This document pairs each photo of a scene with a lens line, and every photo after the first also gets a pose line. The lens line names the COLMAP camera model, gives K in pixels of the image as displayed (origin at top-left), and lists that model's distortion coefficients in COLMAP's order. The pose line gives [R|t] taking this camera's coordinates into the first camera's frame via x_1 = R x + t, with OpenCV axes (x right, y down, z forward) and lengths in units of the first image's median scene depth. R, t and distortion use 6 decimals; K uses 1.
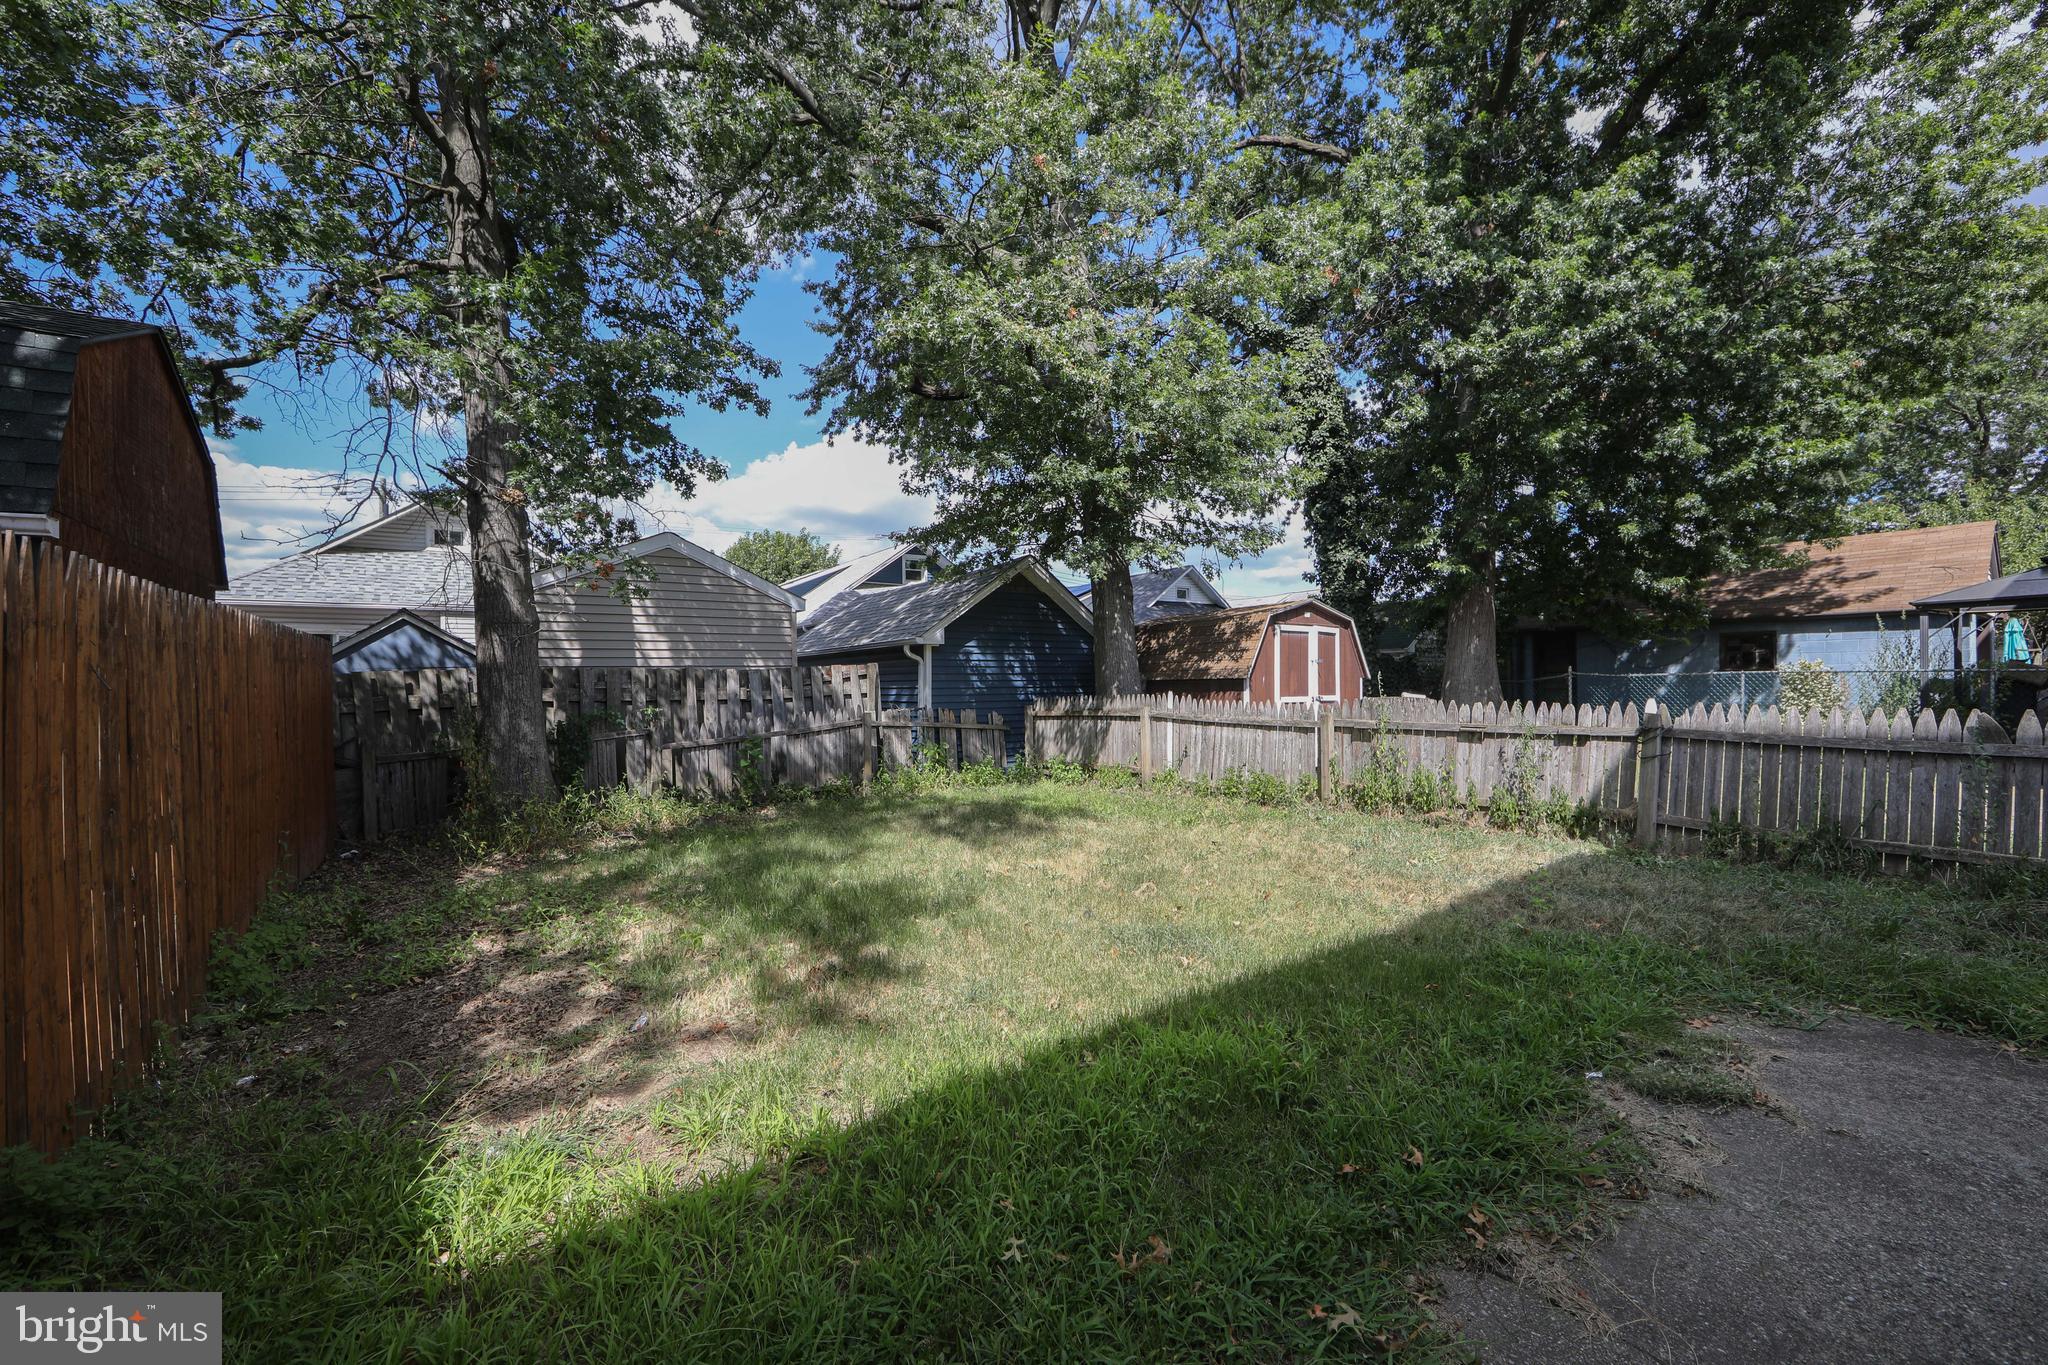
lens RADIAL K [[828.2, 0, 1013.7], [0, 828.2, 687.9], [0, 0, 1]] dist [-0.014654, 0.002938]
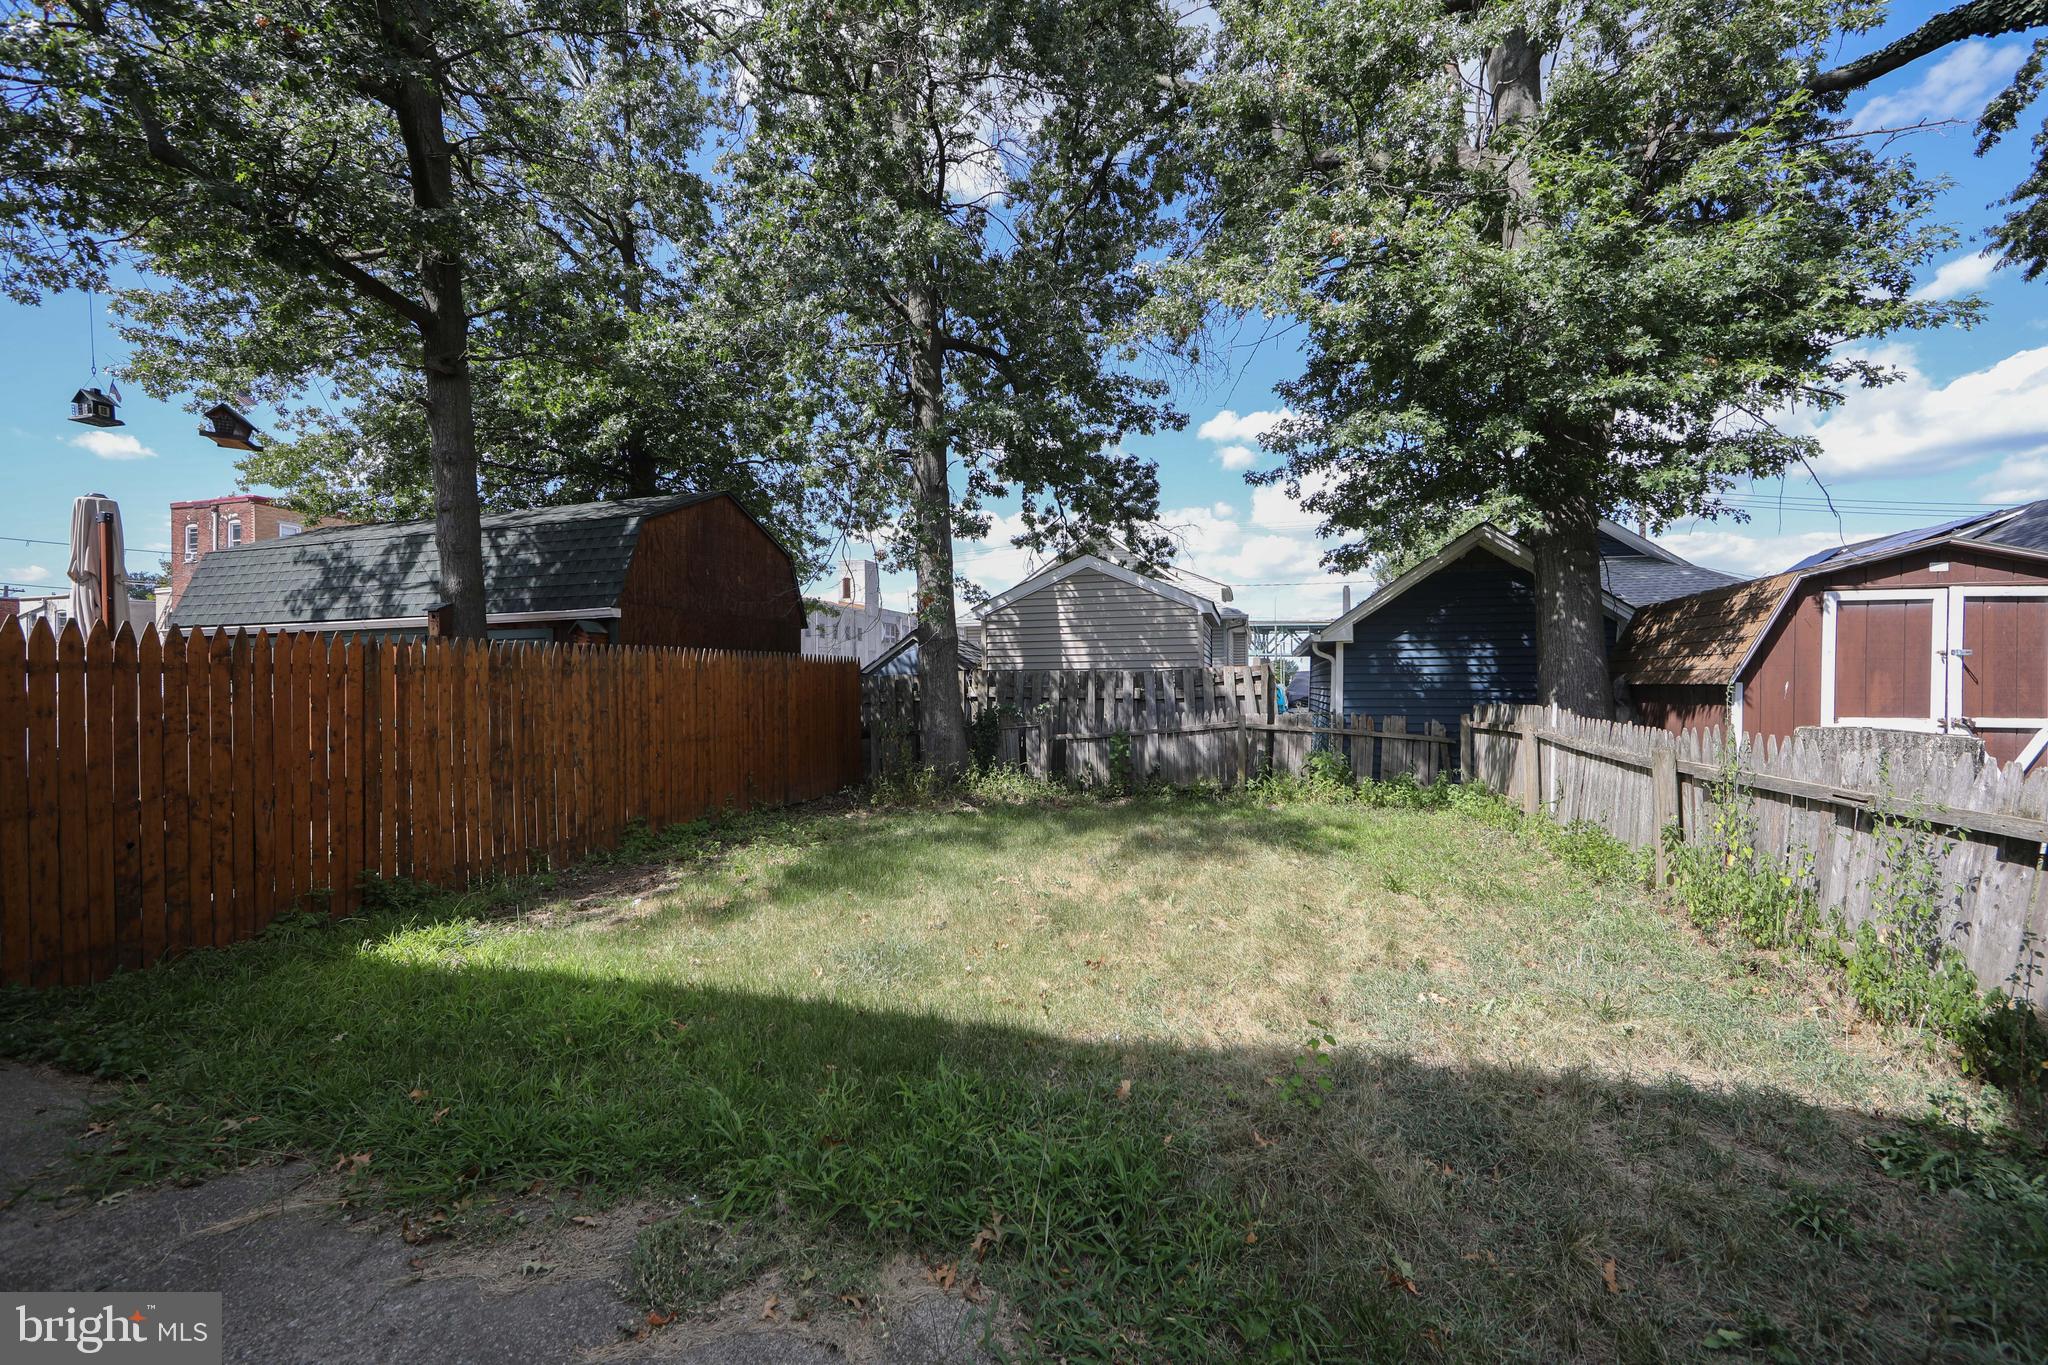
lens RADIAL K [[814.6, 0, 1009.2], [0, 814.6, 686.6], [0, 0, 1]] dist [-0.015205, 0.000228]
pose [[0.616678, 0.013228, -0.787104, 0.412185], [-0.004505, 0.999902, 0.013275, -0.015699], [0.787203, -0.004641, 0.616677, 0.202282]]
